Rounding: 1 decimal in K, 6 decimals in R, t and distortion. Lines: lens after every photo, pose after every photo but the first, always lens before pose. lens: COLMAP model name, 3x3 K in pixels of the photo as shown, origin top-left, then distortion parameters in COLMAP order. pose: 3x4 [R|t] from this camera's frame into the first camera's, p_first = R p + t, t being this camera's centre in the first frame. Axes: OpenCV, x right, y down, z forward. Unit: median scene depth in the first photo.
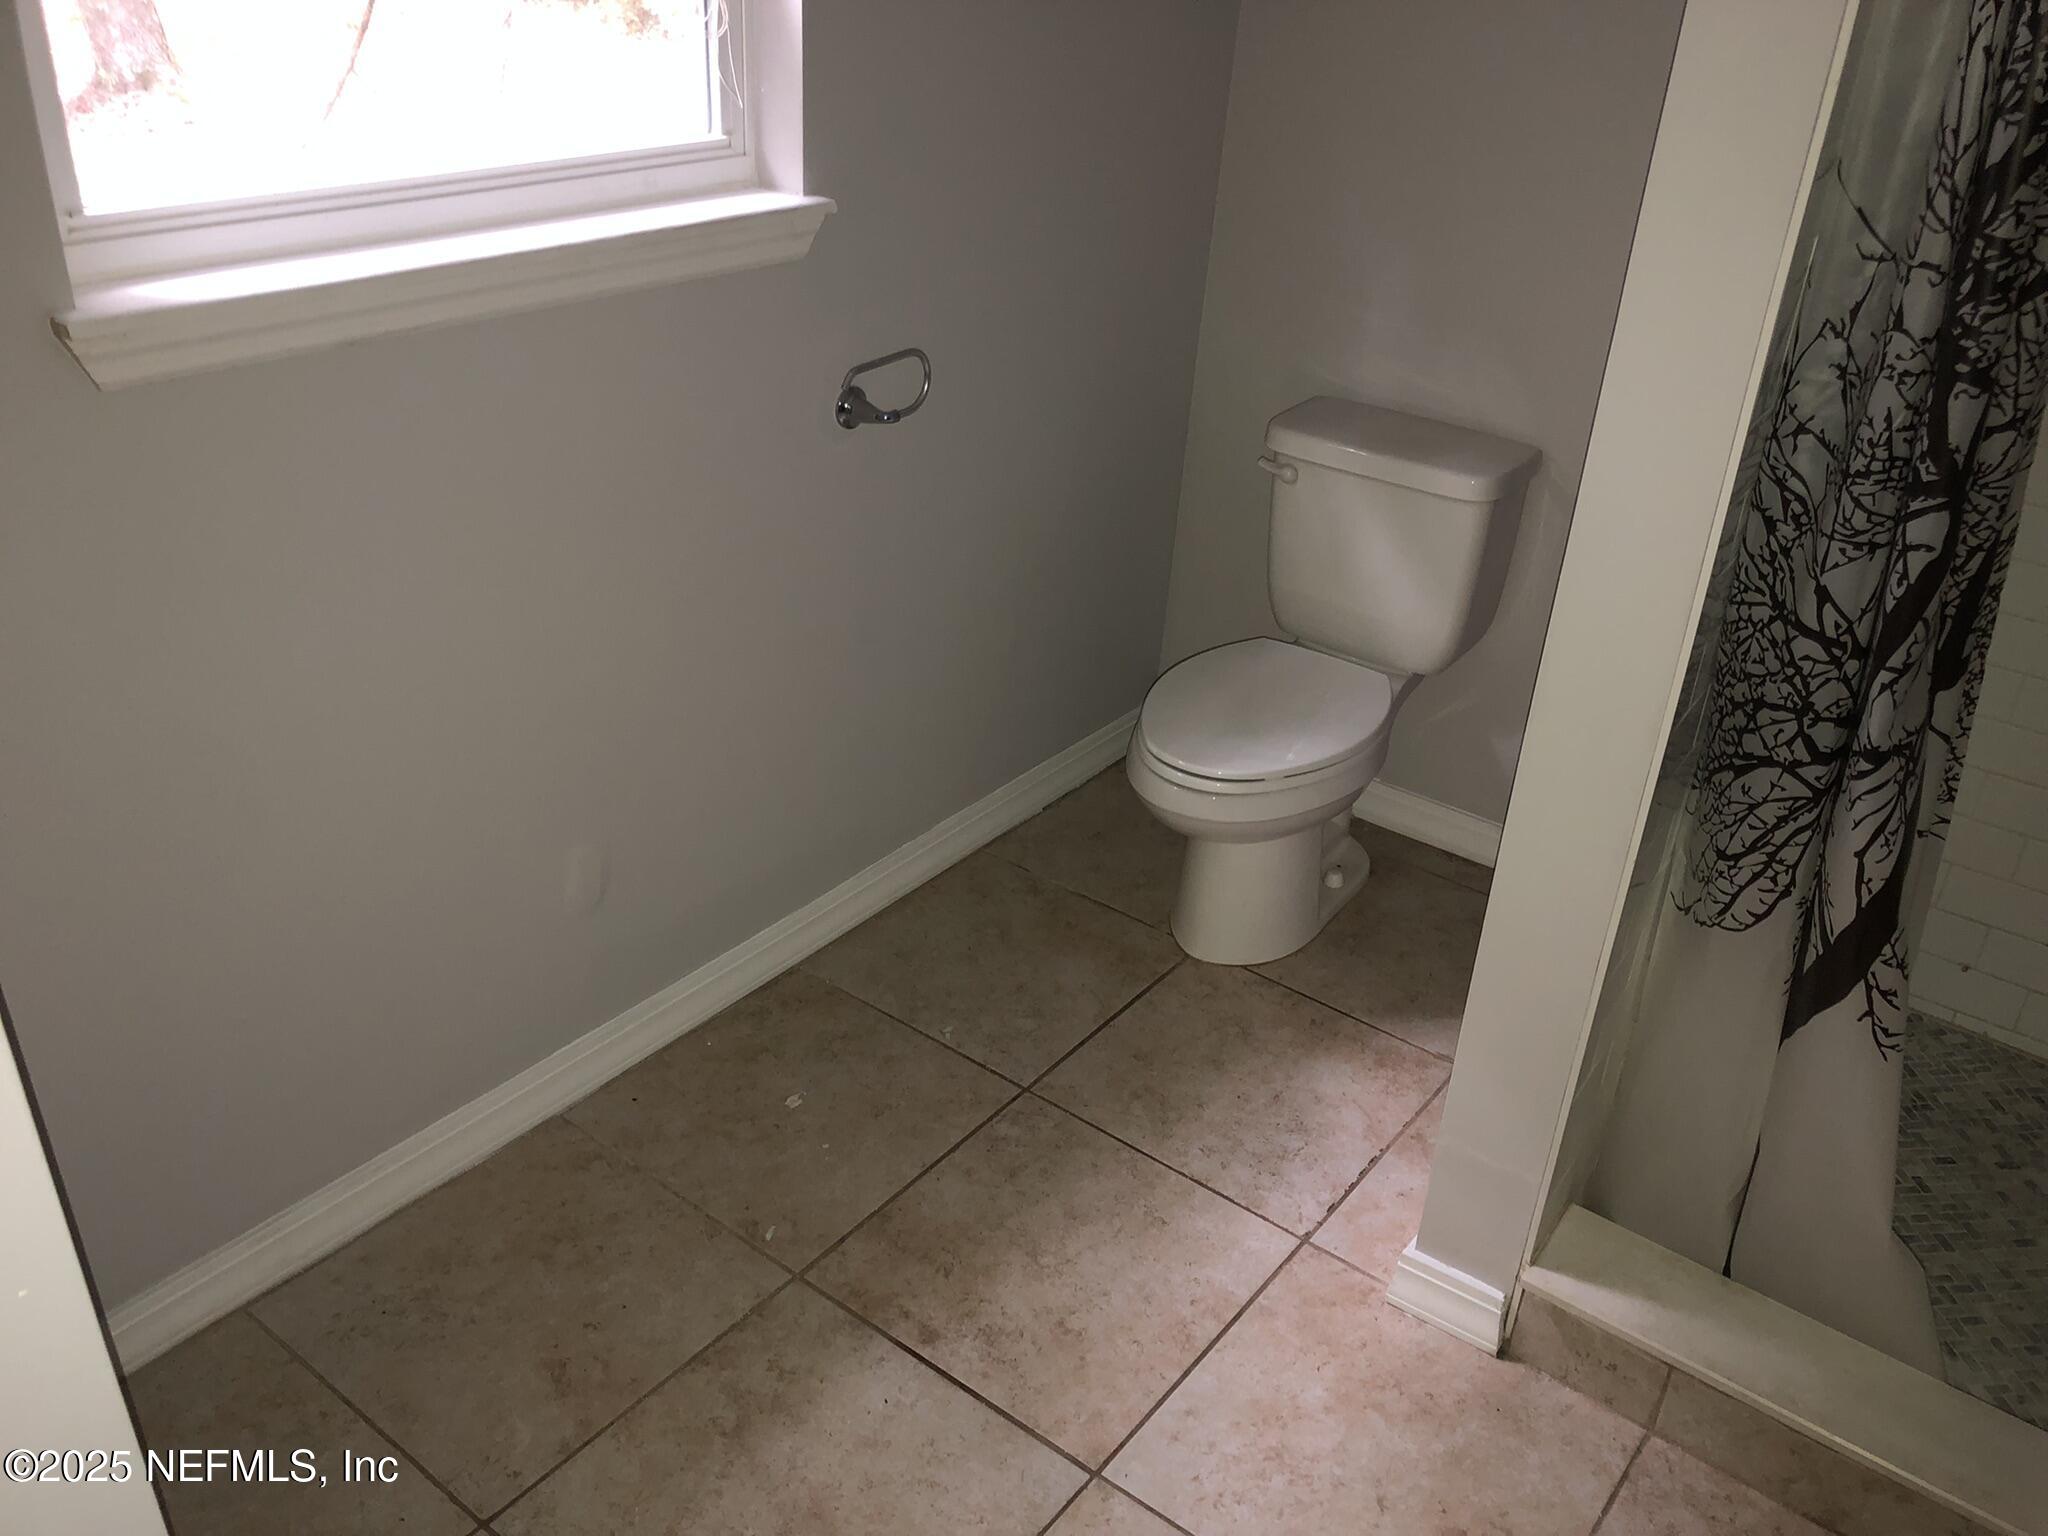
lens RADIAL K [[1663.9, 0, 1027.7], [0, 1663.9, 768.8], [0, 0, 1]] dist [0.021481, -0.035583]
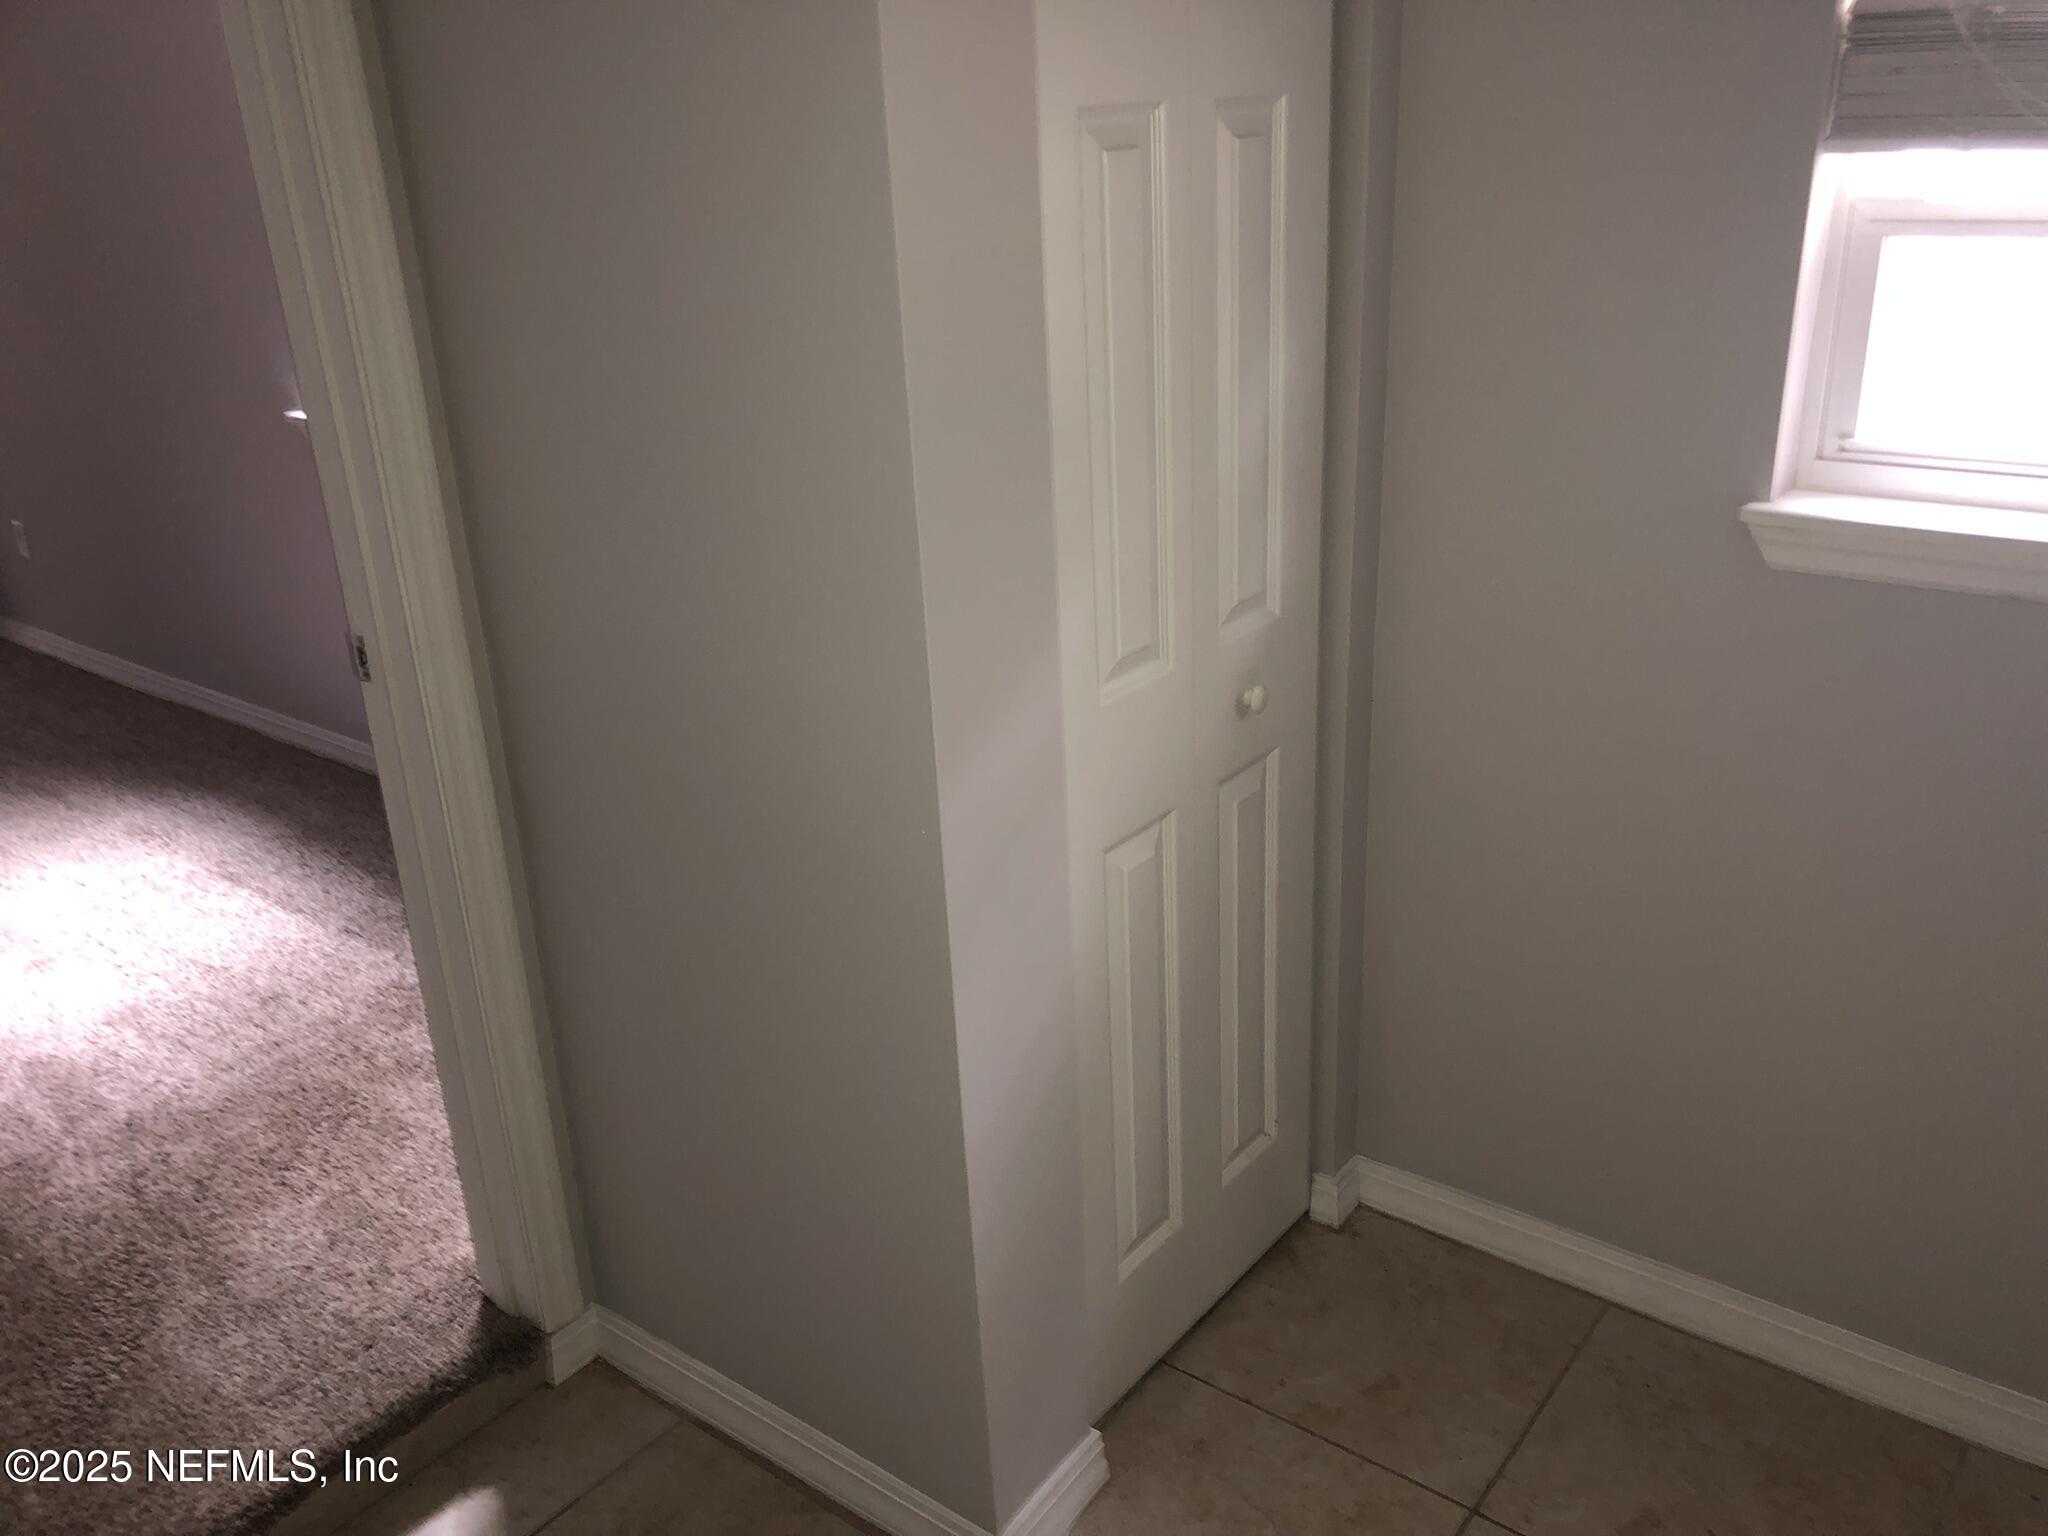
lens RADIAL K [[1663.9, 0, 1034.8], [0, 1663.9, 775.2], [0, 0, 1]] dist [0.021481, -0.035583]
pose [[0.007045, 0.335595, -0.941980, 0.317247], [-0.443623, 0.845280, 0.297827, -0.103099], [0.896186, 0.415786, 0.154832, 0.170864]]
